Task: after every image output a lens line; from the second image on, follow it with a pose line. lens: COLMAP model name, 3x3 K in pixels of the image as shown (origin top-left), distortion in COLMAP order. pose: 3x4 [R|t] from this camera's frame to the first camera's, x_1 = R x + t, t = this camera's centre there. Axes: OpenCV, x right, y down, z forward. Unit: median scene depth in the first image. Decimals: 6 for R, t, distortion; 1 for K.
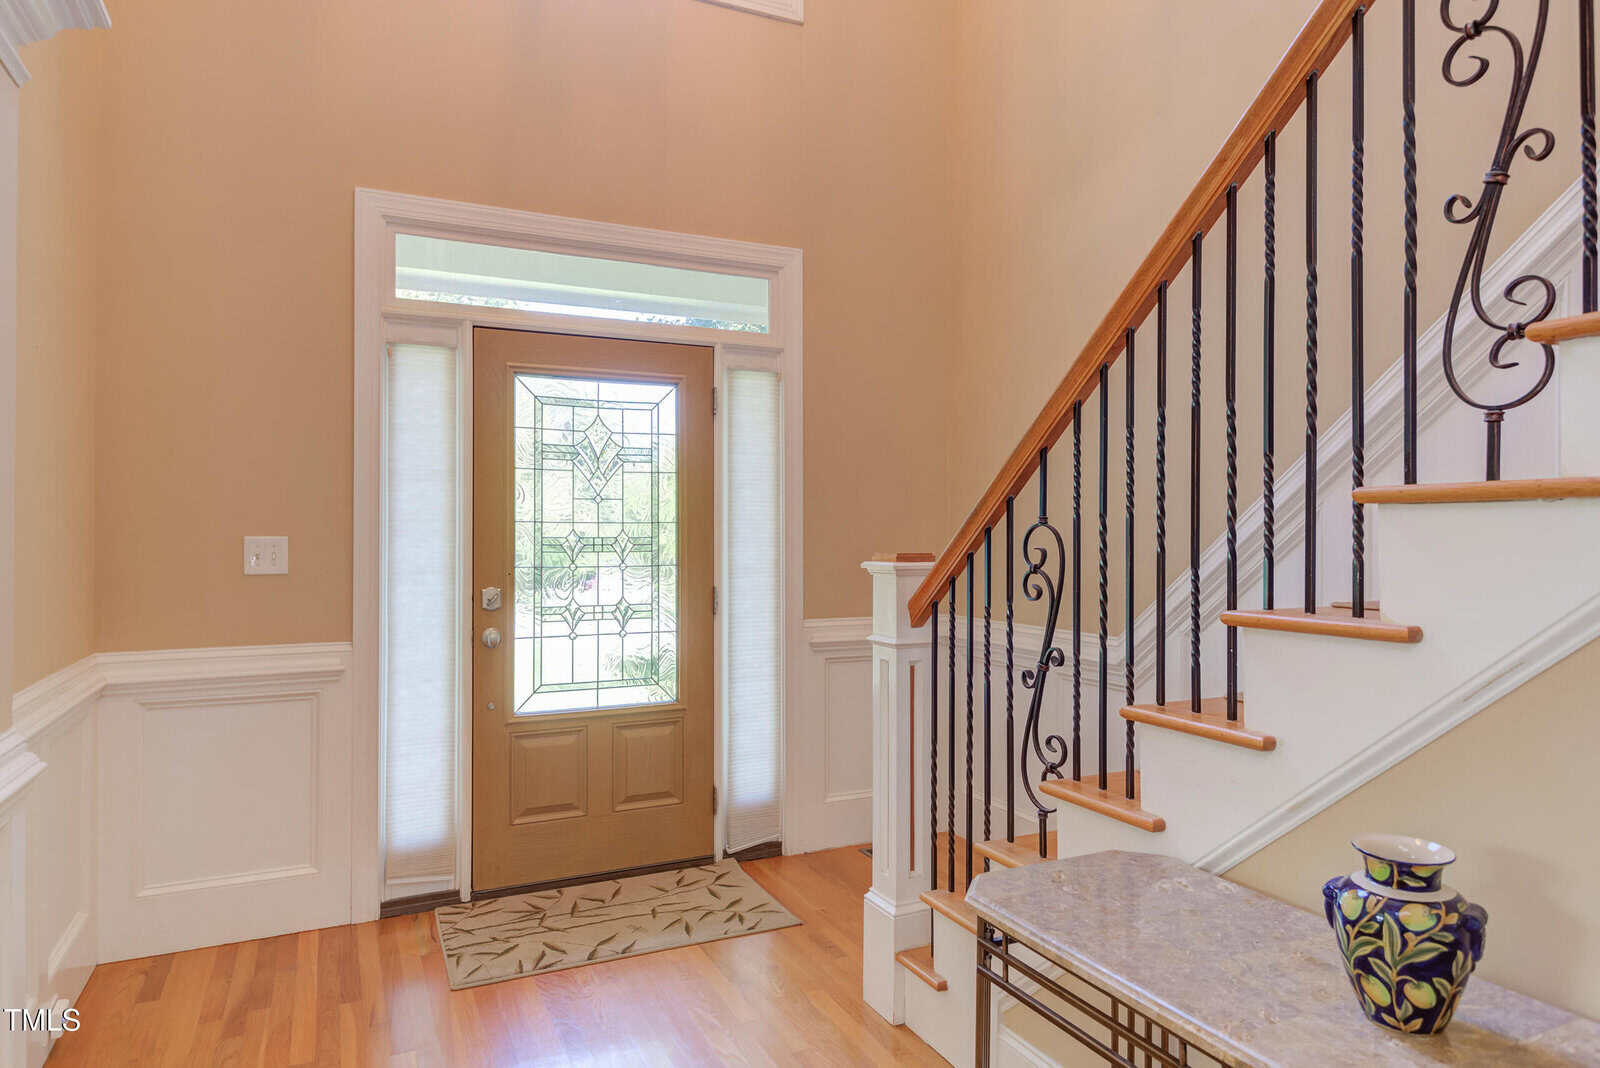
lens RADIAL K [[997.5, 0, 804.2], [0, 997.5, 525.8], [0, 0, 1]] dist [0.004095, -0.000965]
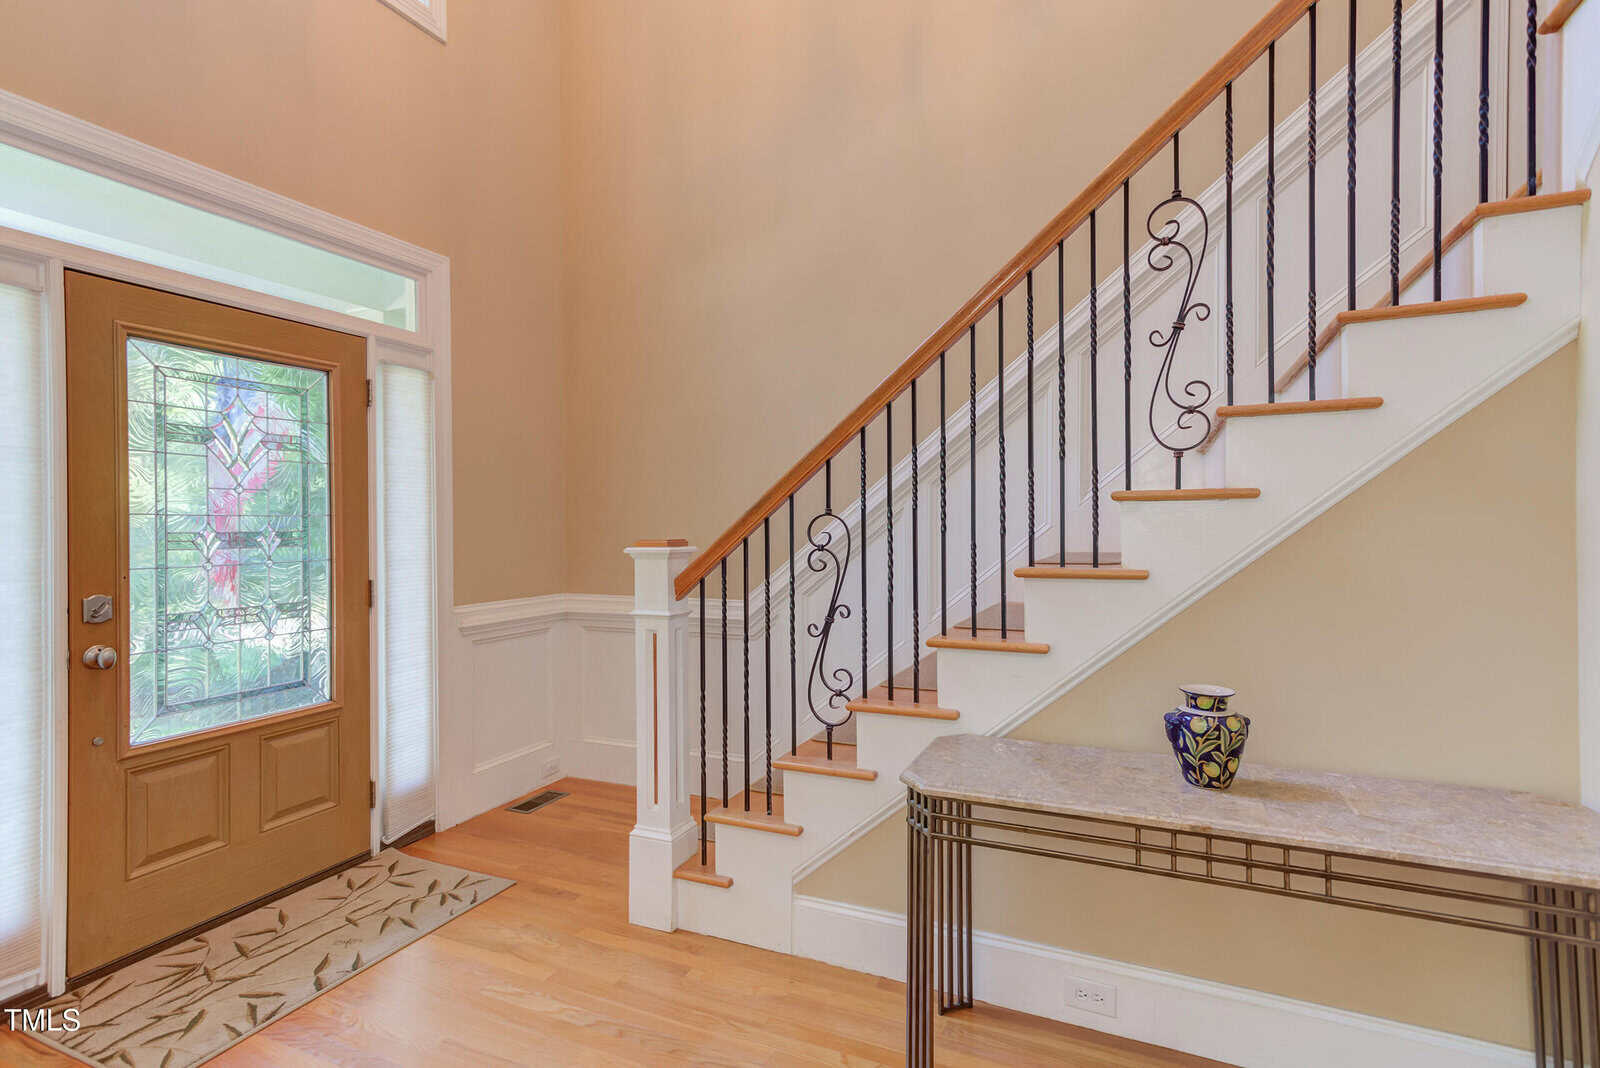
lens RADIAL K [[781.4, 0, 811.7], [0, 781.4, 524.0], [0, 0, 1]] dist [0.012919, 0.002324]
pose [[0.755062, -0.008076, 0.655604, -0.299693], [0.005166, 0.999966, 0.006369, 0.002720], [-0.655633, -0.001422, 0.755078, 0.134080]]
